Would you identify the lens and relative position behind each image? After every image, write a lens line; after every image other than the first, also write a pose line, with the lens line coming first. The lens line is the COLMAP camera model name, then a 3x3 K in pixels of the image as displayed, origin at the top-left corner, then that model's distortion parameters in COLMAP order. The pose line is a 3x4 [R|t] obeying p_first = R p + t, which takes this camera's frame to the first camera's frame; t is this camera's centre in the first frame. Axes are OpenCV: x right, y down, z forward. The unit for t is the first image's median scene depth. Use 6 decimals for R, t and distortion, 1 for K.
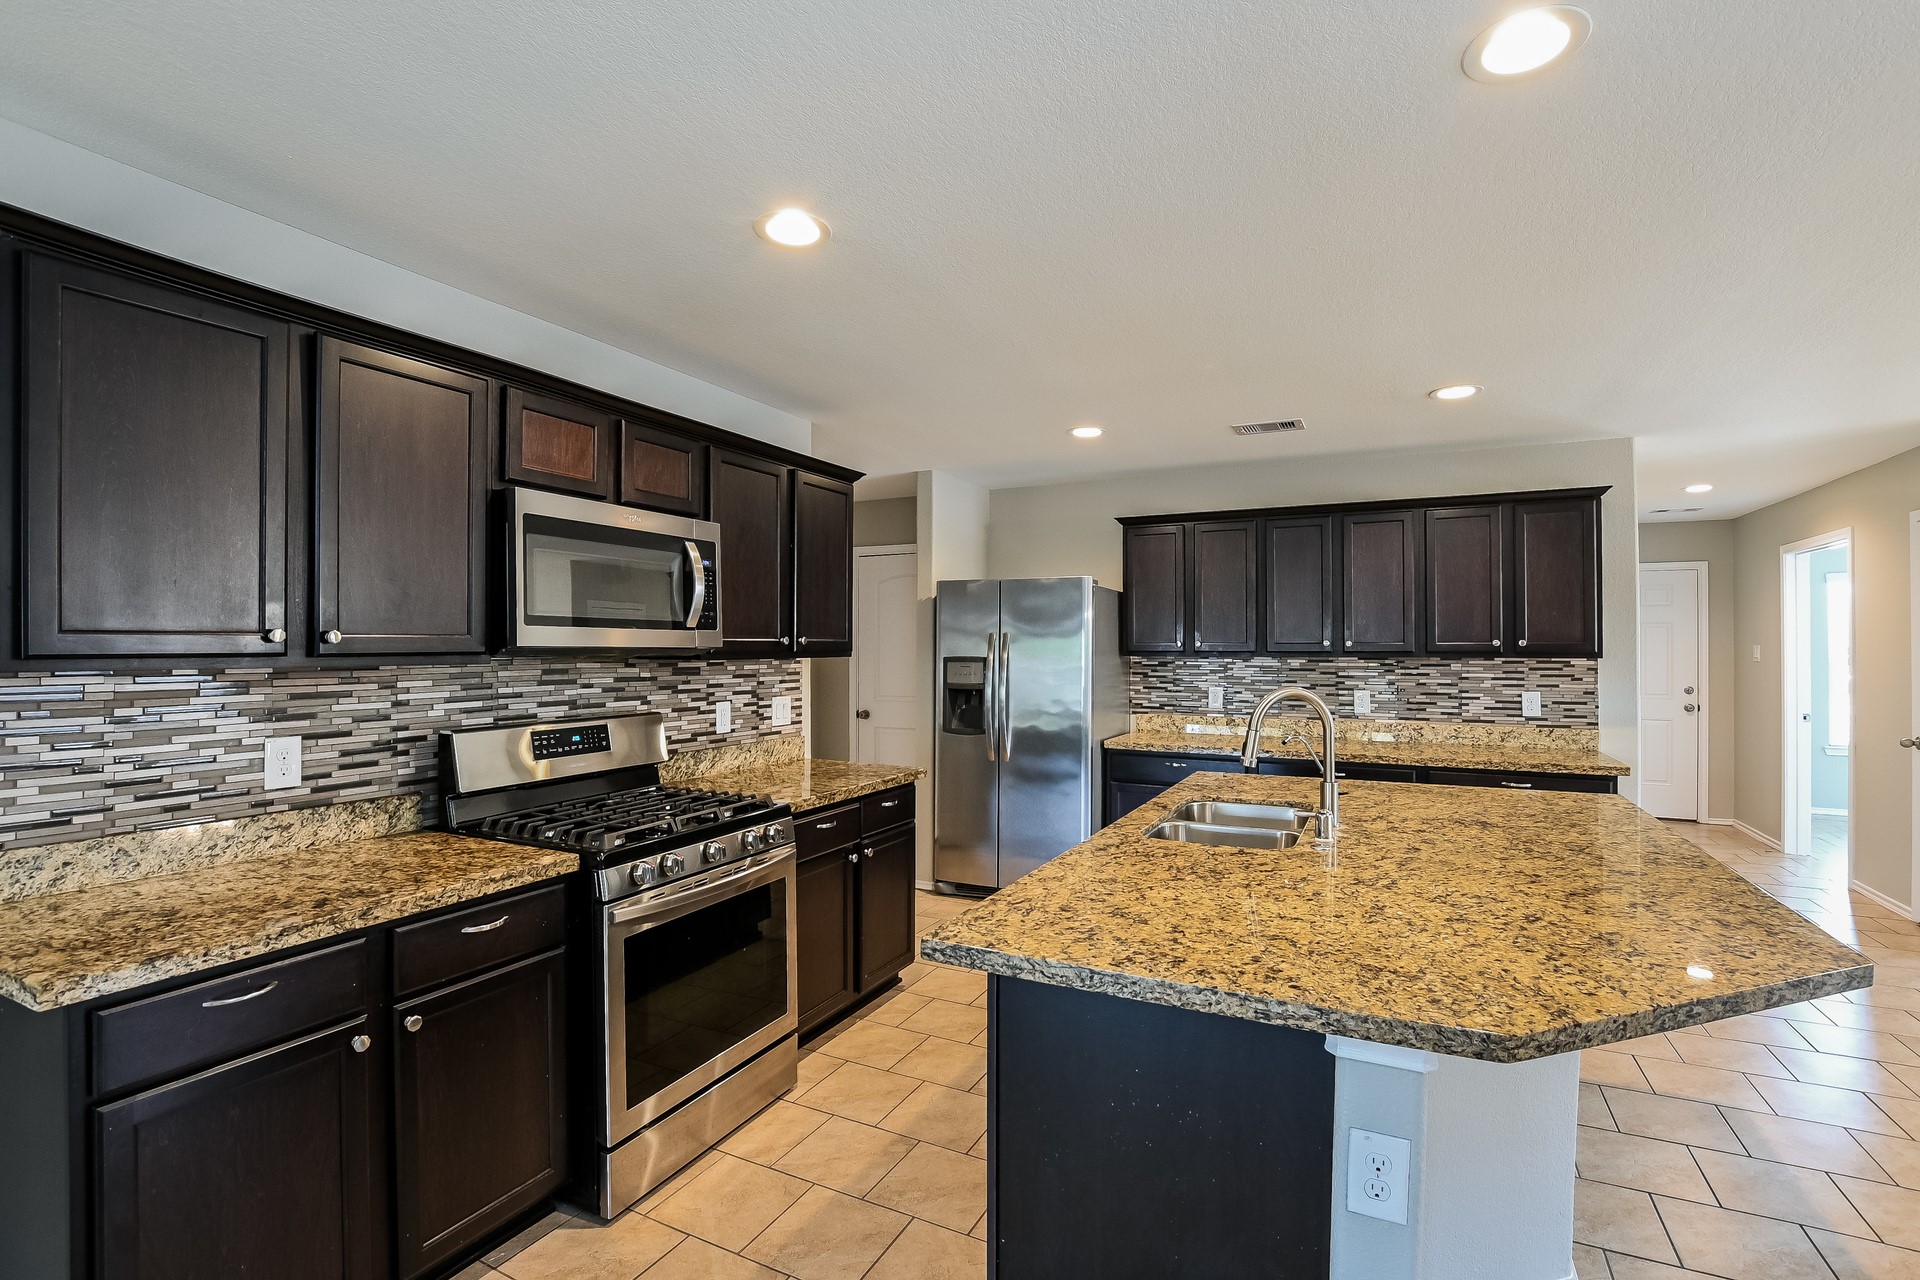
lens RADIAL K [[858.6, 0, 966.1], [0, 858.6, 641.2], [0, 0, 1]] dist [-0.013316, -0.000536]
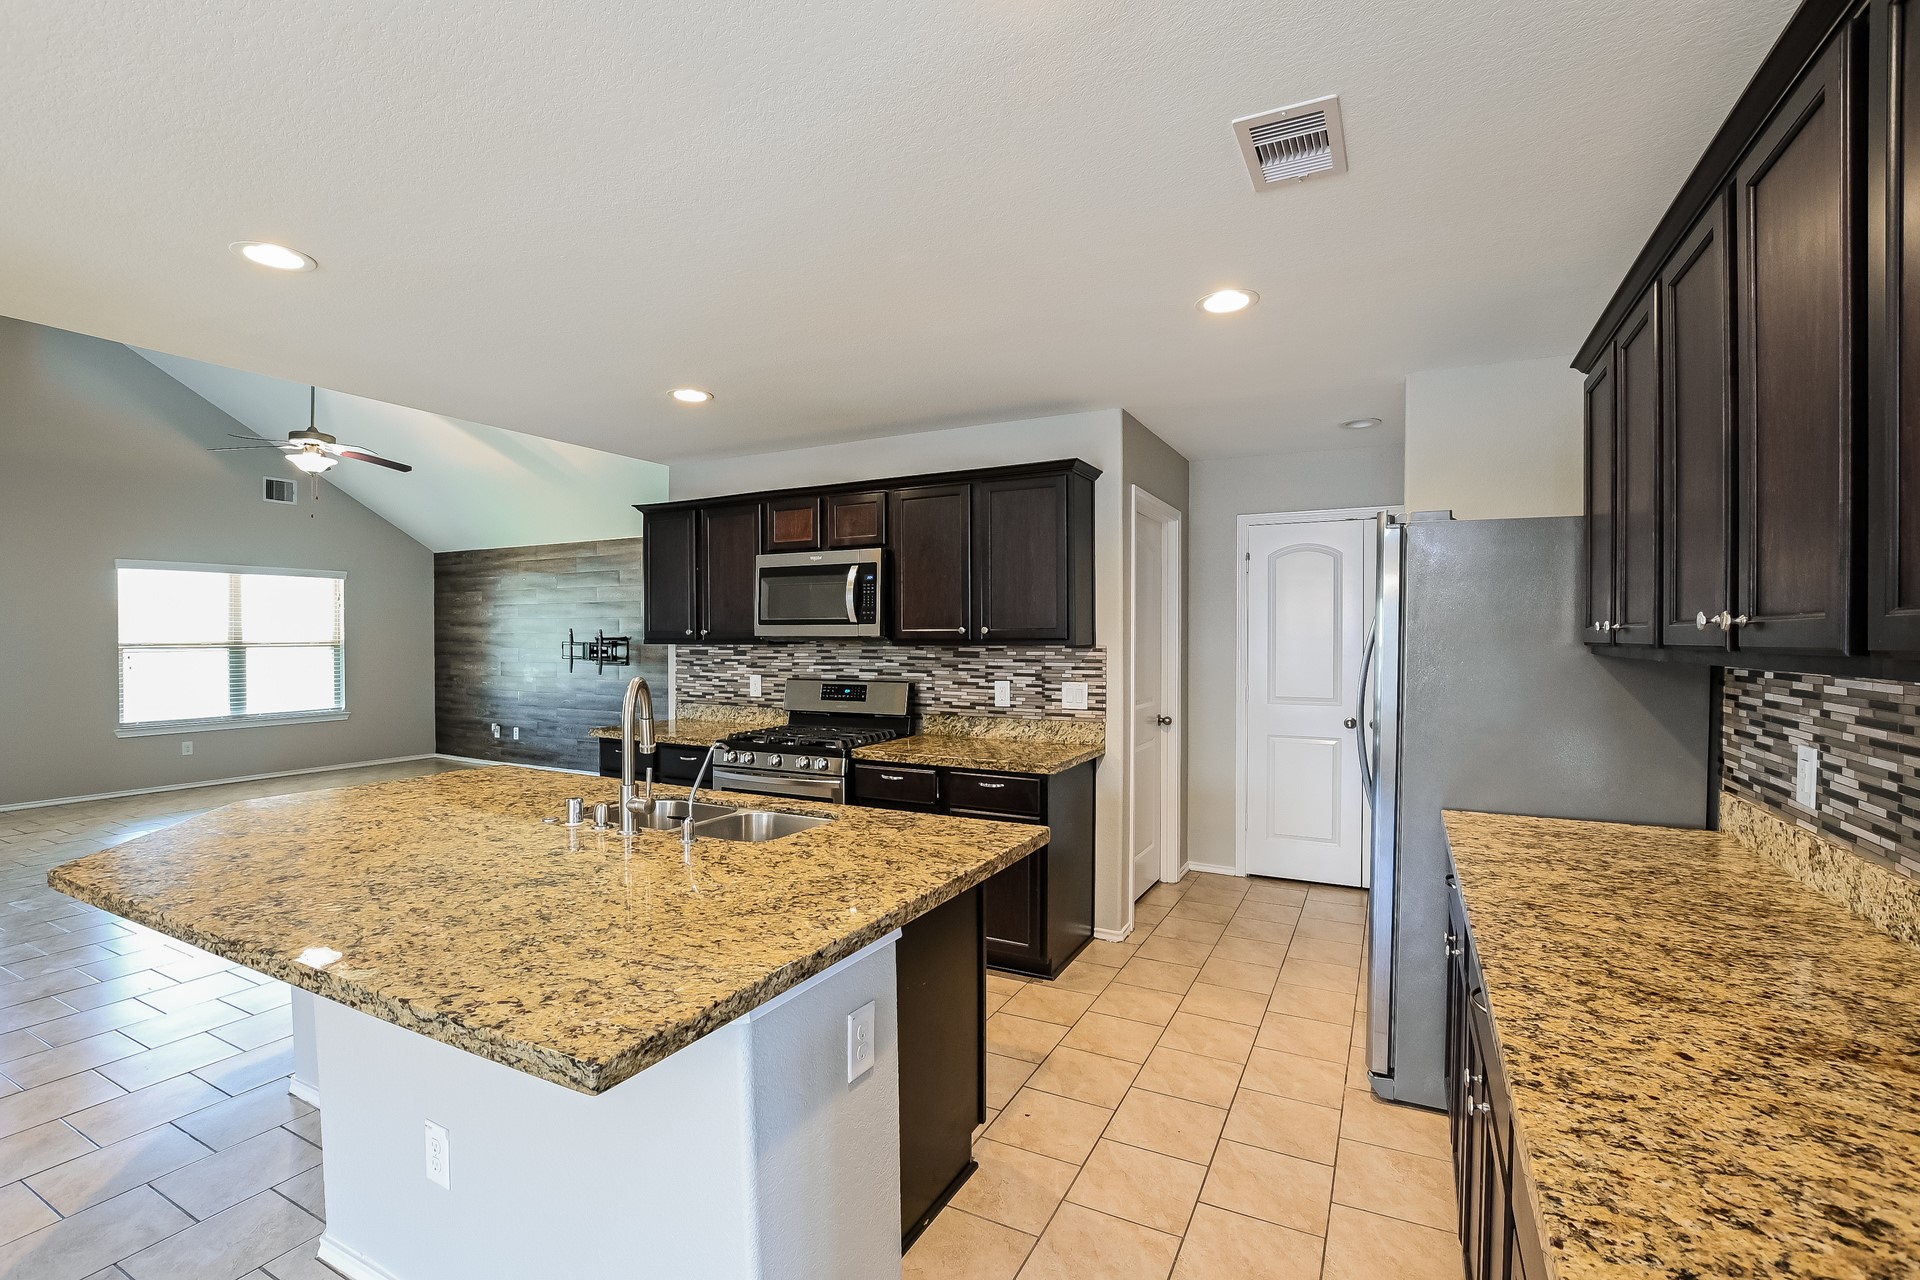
lens RADIAL K [[858.6, 0, 941.6], [0, 858.6, 641.5], [0, 0, 1]] dist [-0.013316, -0.000536]
pose [[-0.029836, -0.002586, -0.999551, 0.982907], [0.005391, 0.999982, -0.002748, 0.018929], [0.999540, -0.005471, -0.029821, 1.003352]]
